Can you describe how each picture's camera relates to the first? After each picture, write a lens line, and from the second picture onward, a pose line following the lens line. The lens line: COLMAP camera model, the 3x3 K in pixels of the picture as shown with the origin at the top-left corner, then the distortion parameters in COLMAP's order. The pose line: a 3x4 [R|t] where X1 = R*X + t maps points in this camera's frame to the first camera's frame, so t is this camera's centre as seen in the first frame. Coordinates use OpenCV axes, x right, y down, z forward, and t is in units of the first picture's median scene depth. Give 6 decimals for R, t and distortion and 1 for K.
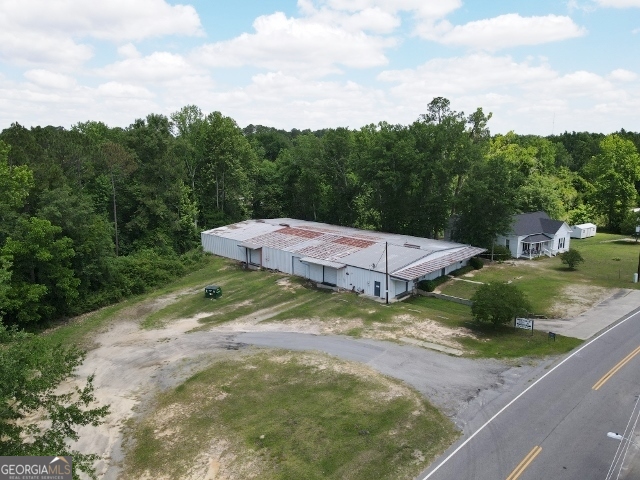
lens RADIAL K [[466.4, 0, 320.1], [0, 466.4, 240.2], [0, 0, 1]] dist [0.007280, 0.020559]
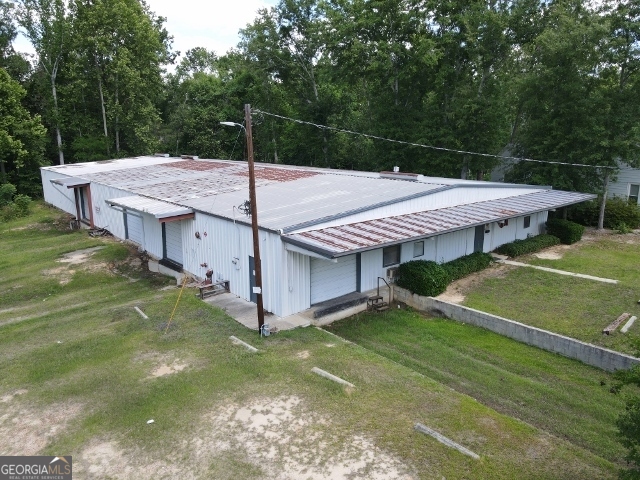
lens RADIAL K [[466.4, 0, 320.1], [0, 466.4, 240.8], [0, 0, 1]] dist [0.007280, 0.020559]
pose [[0.994180, 0.031507, -0.103019, 0.195645], [-0.028985, 0.999245, 0.025888, 0.066627], [0.103757, -0.022752, 0.994342, 0.681659]]
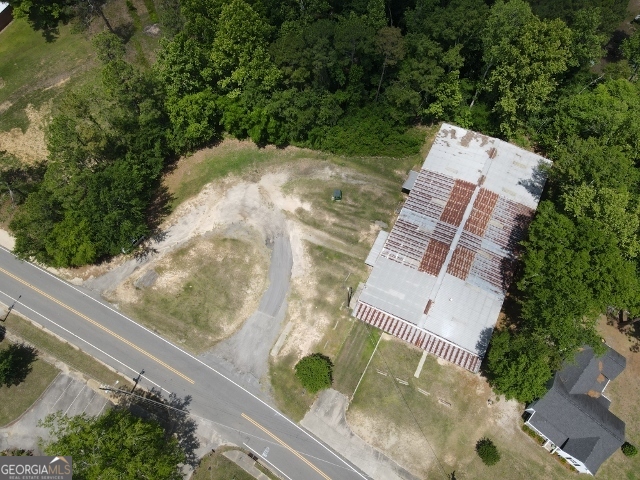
lens RADIAL K [[466.4, 0, 320.2], [0, 466.4, 237.9], [0, 0, 1]] dist [0.007280, 0.020559]
pose [[0.288538, 0.871708, -0.396069, 0.485579], [-0.170507, 0.453832, 0.874622, -1.164698], [0.942164, -0.184829, 0.279581, 0.517428]]
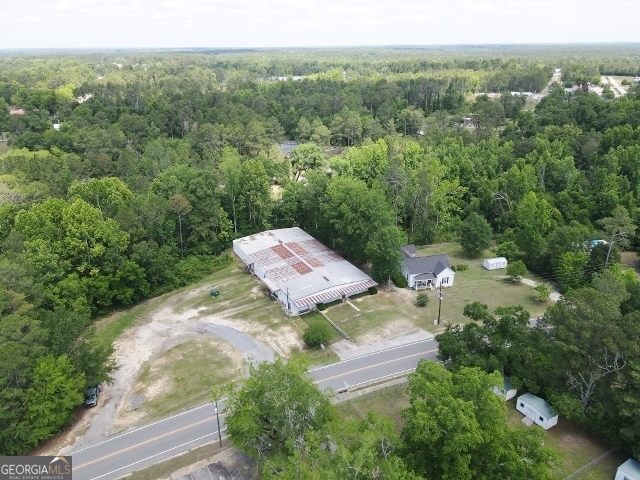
lens RADIAL K [[466.4, 0, 317.3], [0, 466.4, 240.4], [0, 0, 1]] dist [0.007280, 0.020559]
pose [[0.950827, 0.114334, -0.287846, 0.723742], [-0.055296, 0.977103, 0.205455, -0.534770], [0.304746, -0.179436, 0.935378, -0.651741]]
